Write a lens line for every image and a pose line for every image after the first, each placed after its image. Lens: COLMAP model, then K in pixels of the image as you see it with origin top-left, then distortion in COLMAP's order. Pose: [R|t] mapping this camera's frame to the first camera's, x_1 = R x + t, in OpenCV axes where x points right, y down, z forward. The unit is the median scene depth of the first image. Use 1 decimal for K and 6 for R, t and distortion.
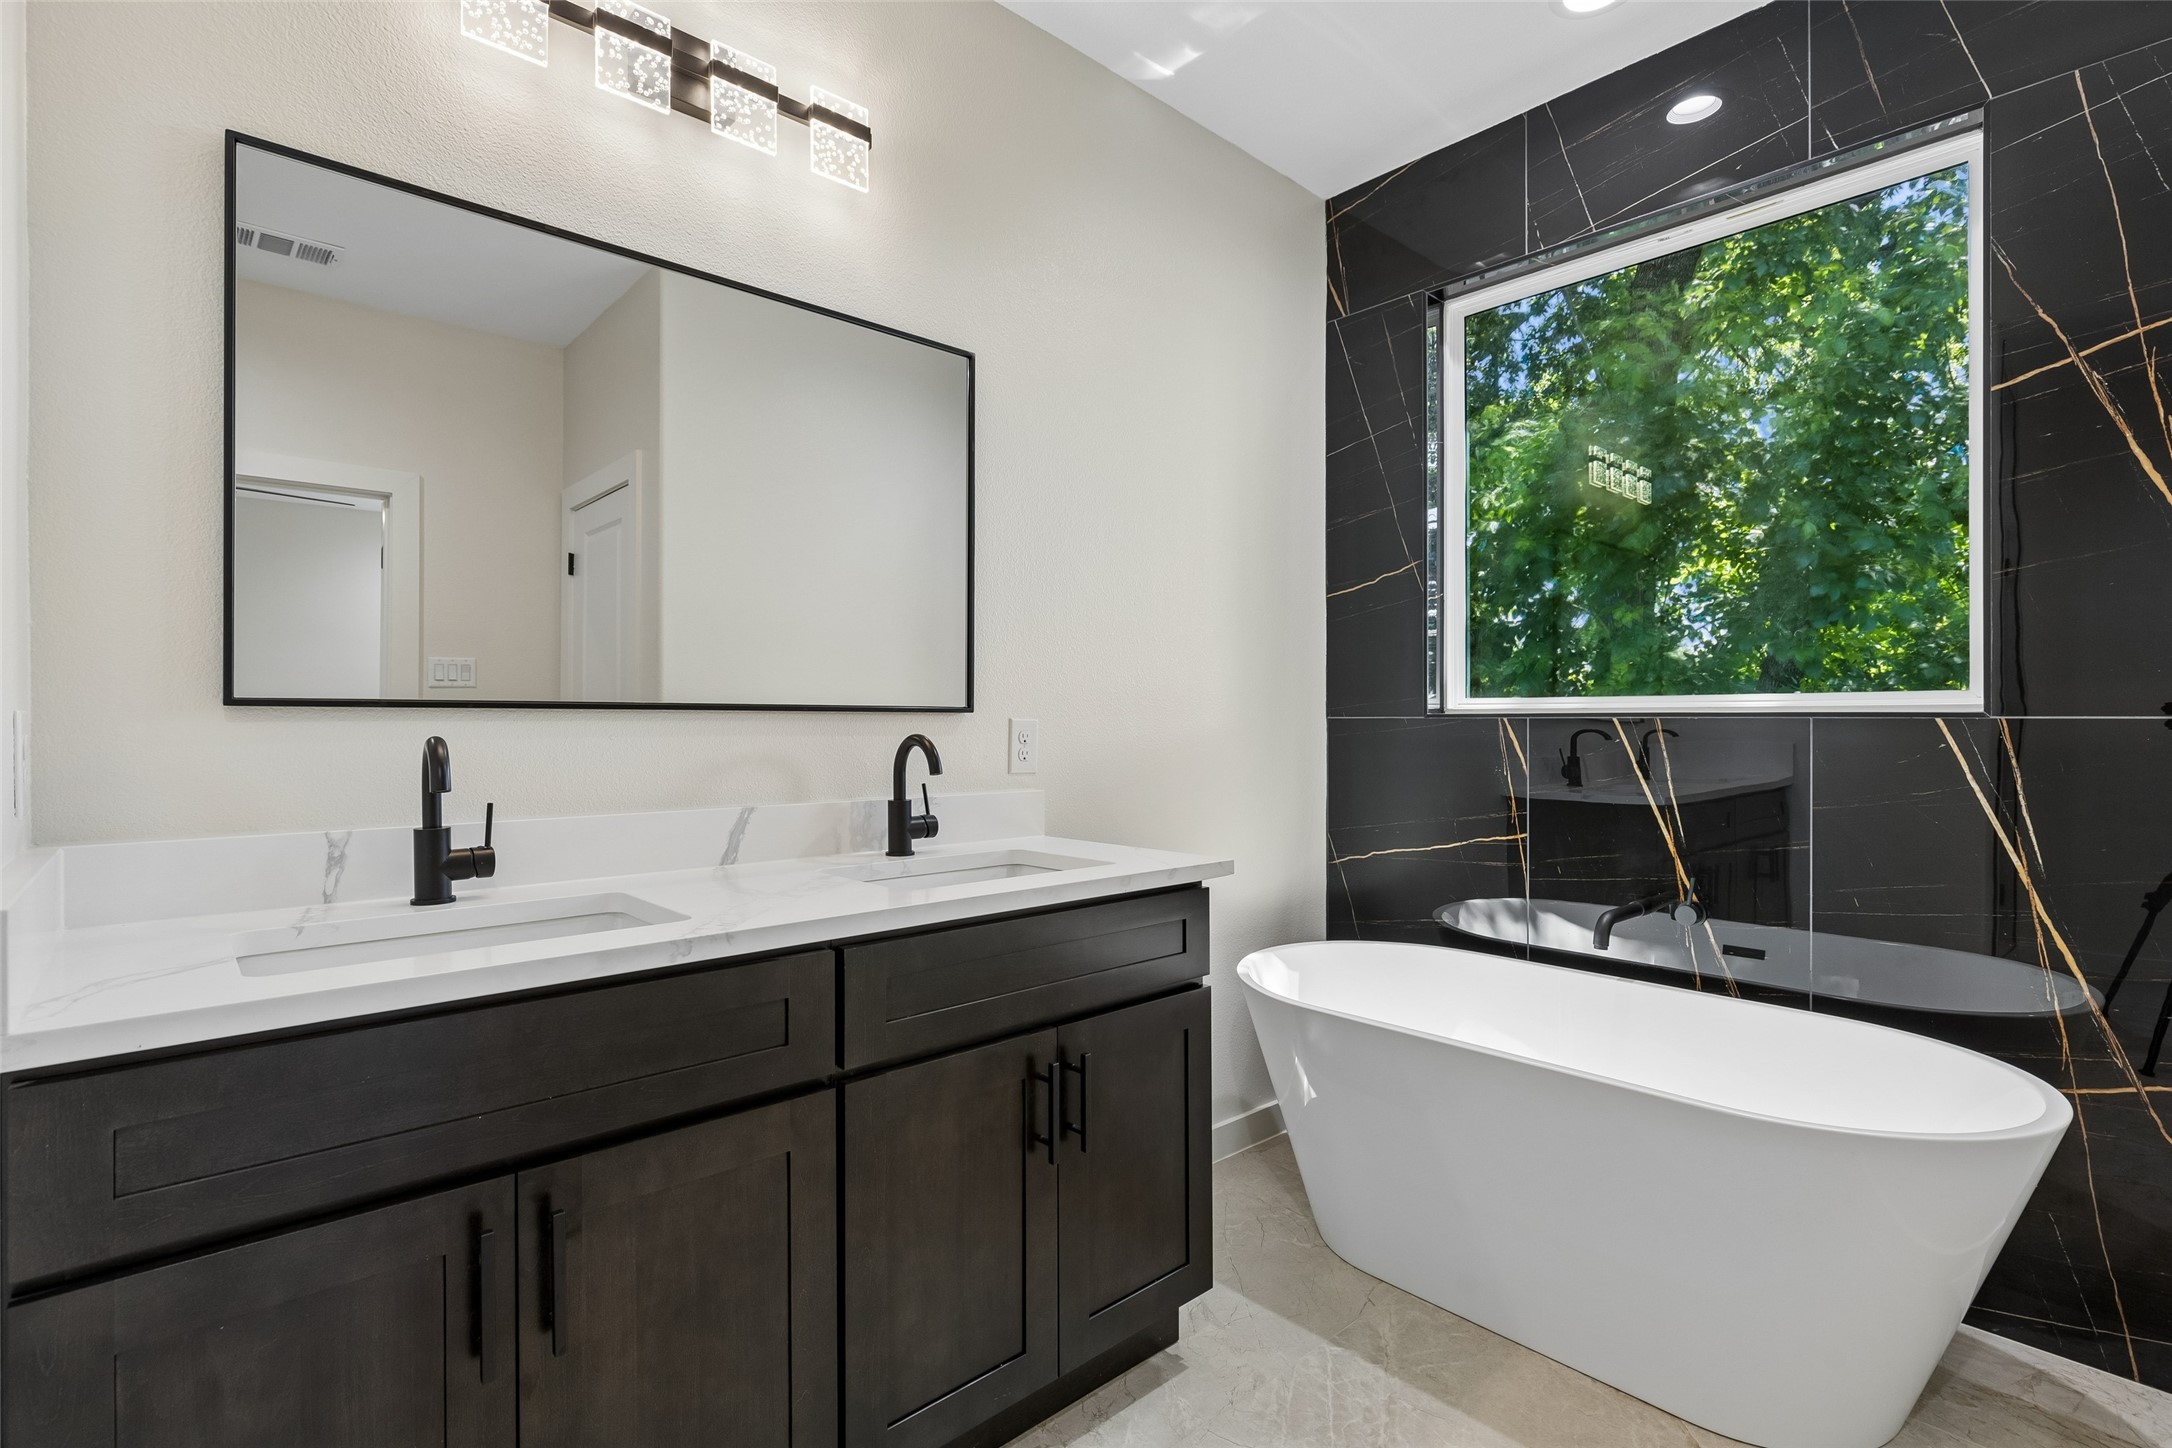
lens RADIAL K [[1016.3, 0, 1086.0], [0, 1016.3, 724.0], [0, 0, 1]] dist [-0.001648, -0.000034]
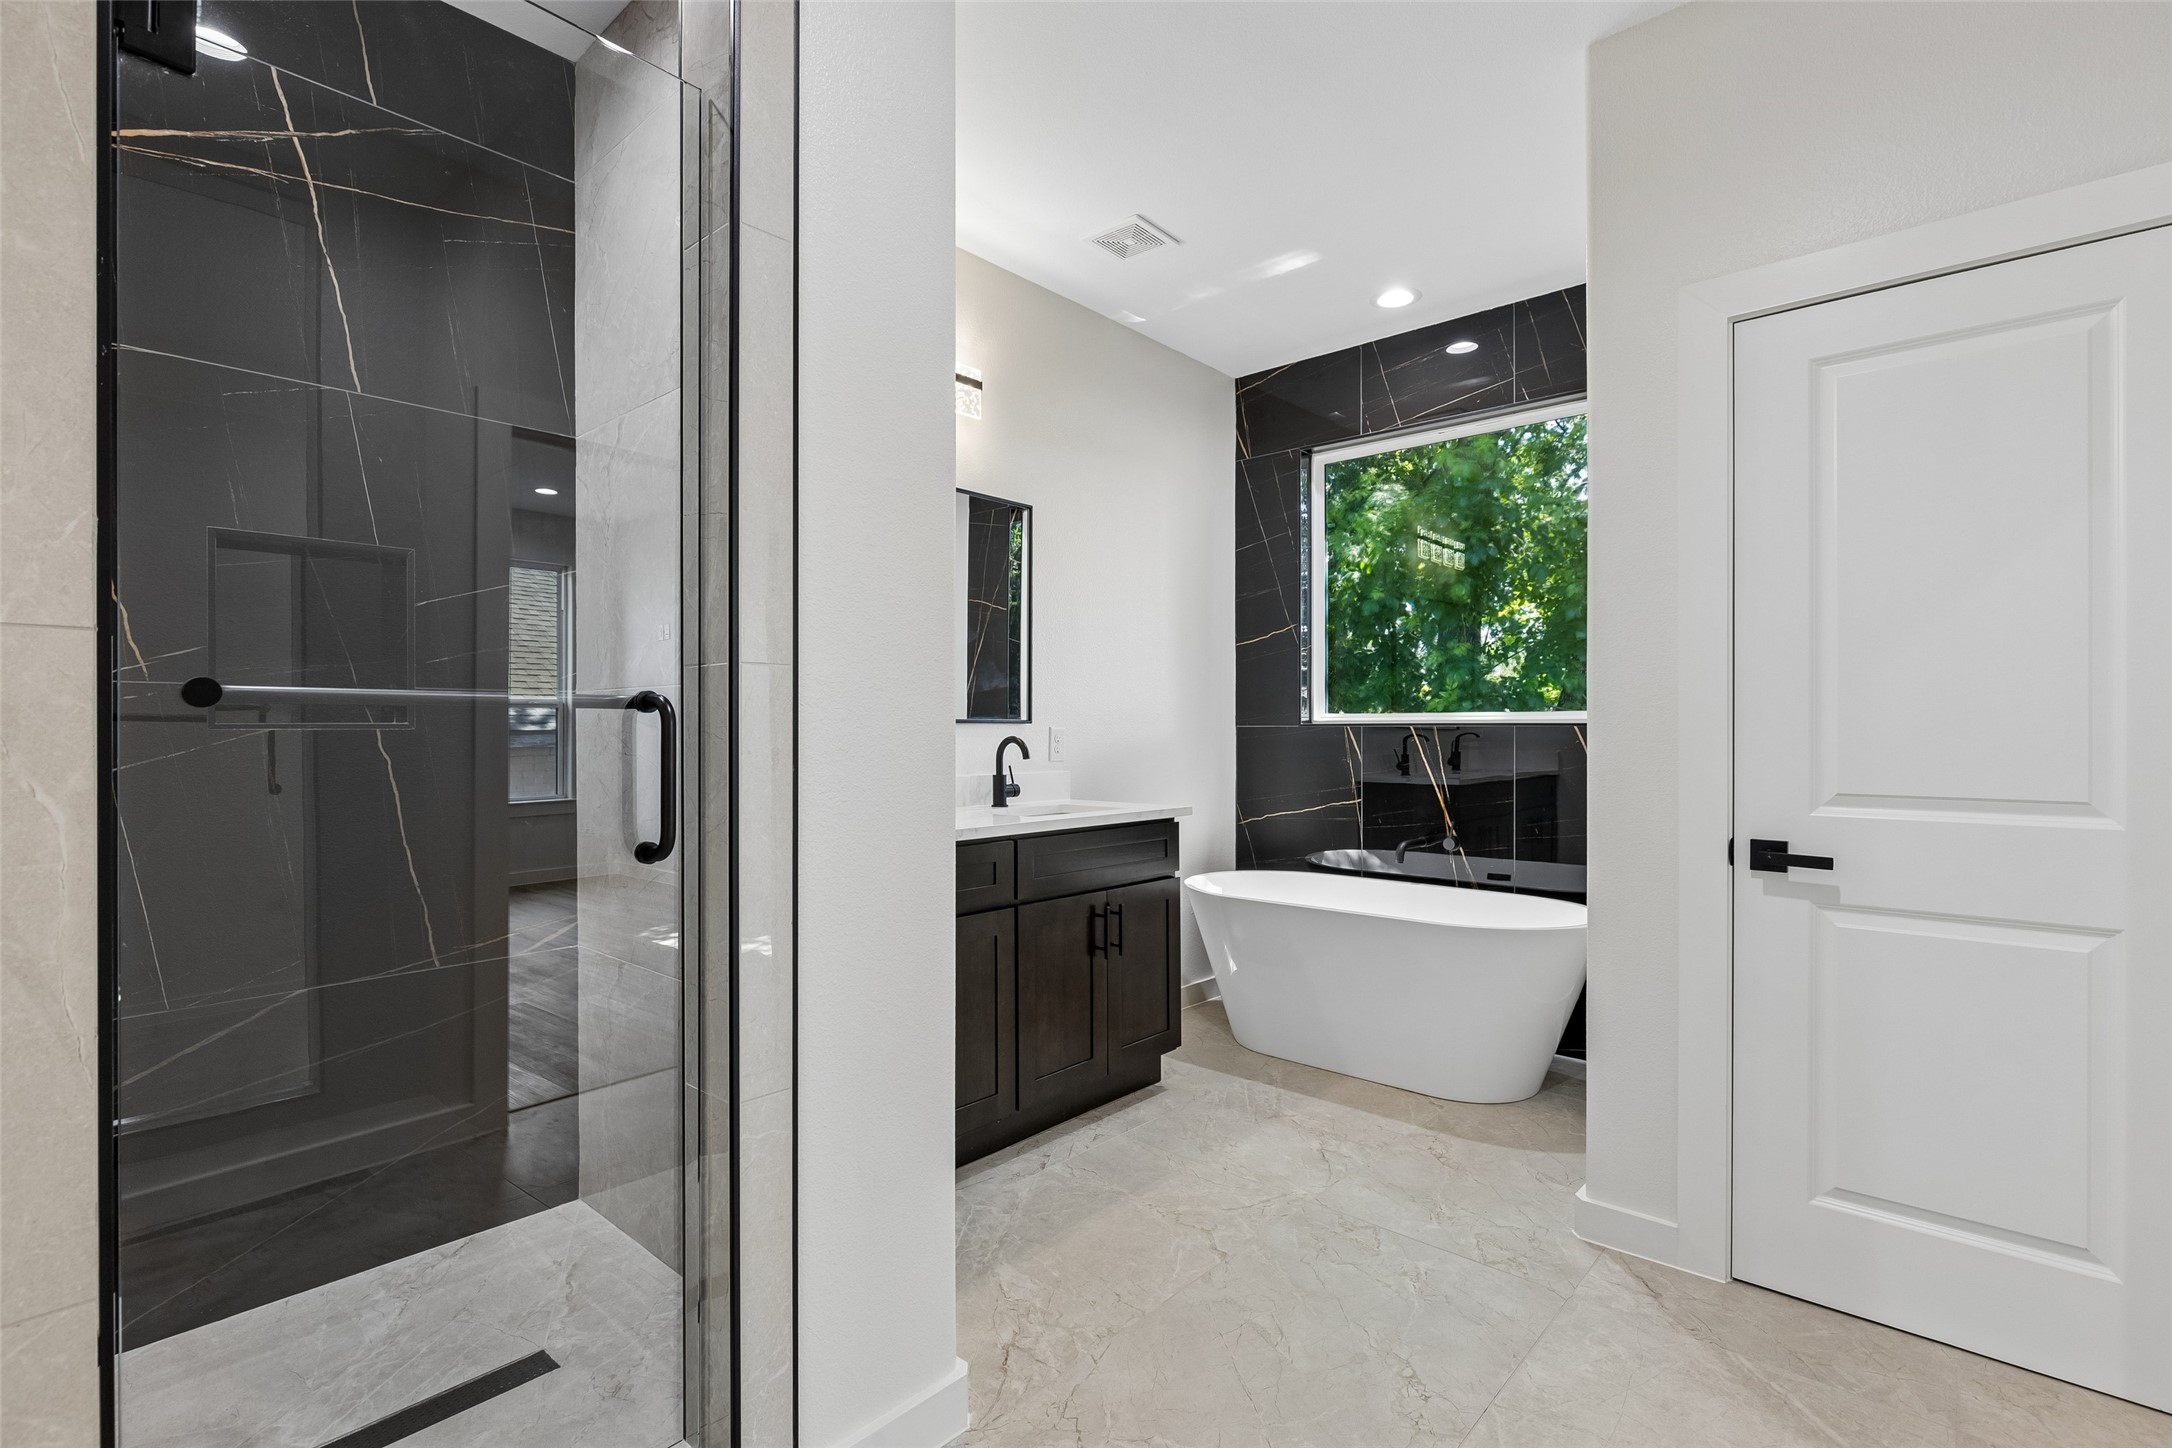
lens RADIAL K [[1023.2, 0, 1096.6], [0, 1023.2, 731.9], [0, 0, 1]] dist [0.020309, -0.000003]
pose [[0.993269, -0.000908, 0.115829, -0.160057], [0.000912, 1.000000, 0.000017, 0.001956], [-0.115829, 0.000089, 0.993269, -0.534992]]
